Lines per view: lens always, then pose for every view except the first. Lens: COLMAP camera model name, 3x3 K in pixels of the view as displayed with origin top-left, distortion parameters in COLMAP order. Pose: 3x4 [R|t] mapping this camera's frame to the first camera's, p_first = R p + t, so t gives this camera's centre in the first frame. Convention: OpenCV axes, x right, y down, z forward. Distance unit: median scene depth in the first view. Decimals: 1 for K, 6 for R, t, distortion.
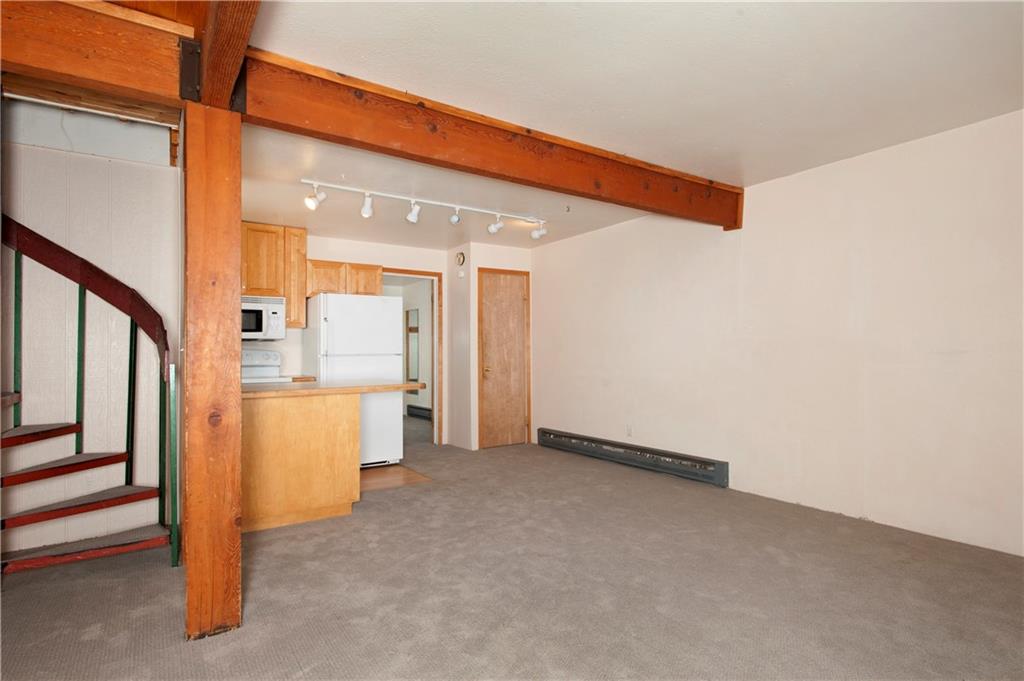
lens RADIAL K [[512.4, 0, 506.9], [0, 512.4, 344.3], [0, 0, 1]] dist [0.005816, 0.001608]
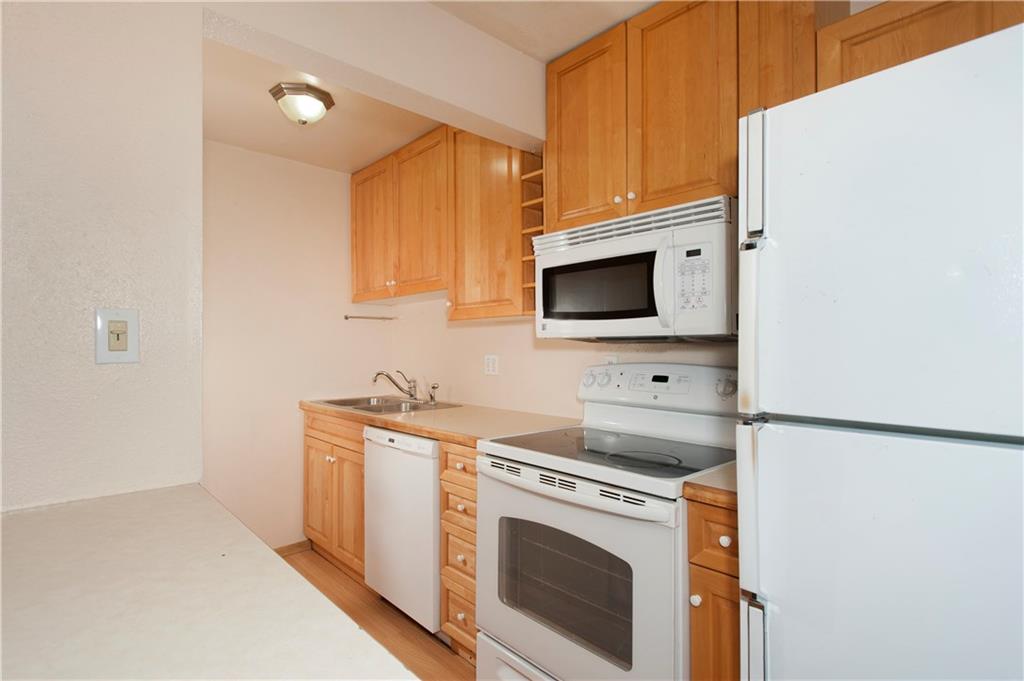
lens RADIAL K [[512.4, 0, 505.8], [0, 512.4, 340.7], [0, 0, 1]] dist [0.005816, 0.001608]
pose [[0.172542, -0.001198, -0.985001, -0.226000], [0.014880, 0.999888, 0.001391, -0.014158], [0.984890, -0.014897, 0.172540, 1.129526]]
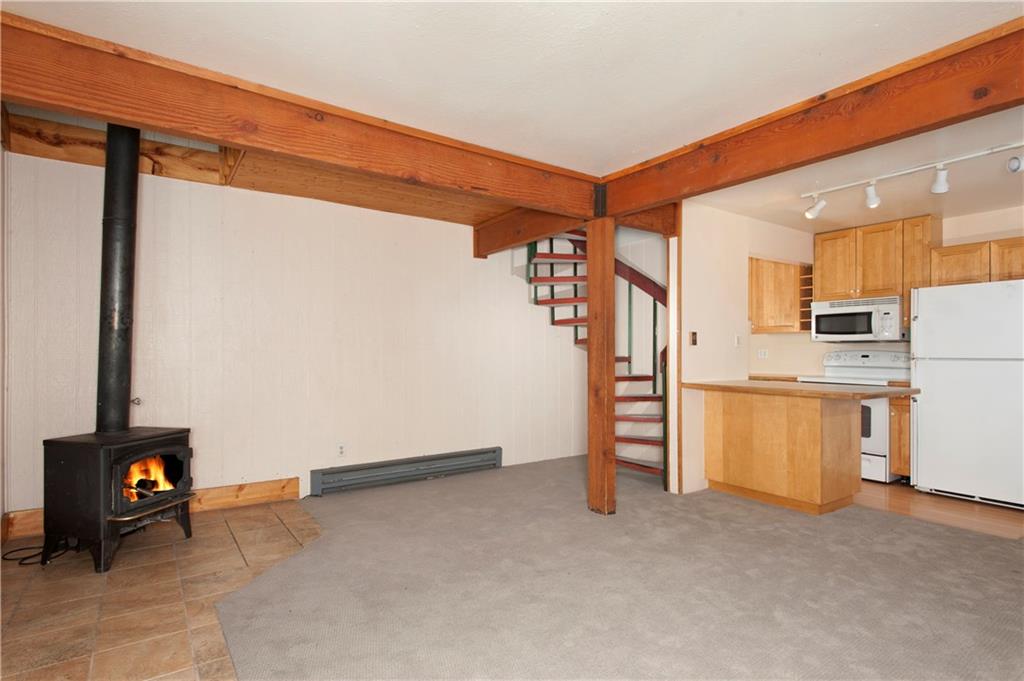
lens RADIAL K [[512.4, 0, 516.0], [0, 512.4, 352.0], [0, 0, 1]] dist [0.005816, 0.001608]
pose [[0.042005, 0.009501, -0.999072, 0.659346], [0.015549, 0.999827, 0.010162, -0.013051], [0.998996, -0.015961, 0.041850, 0.352016]]
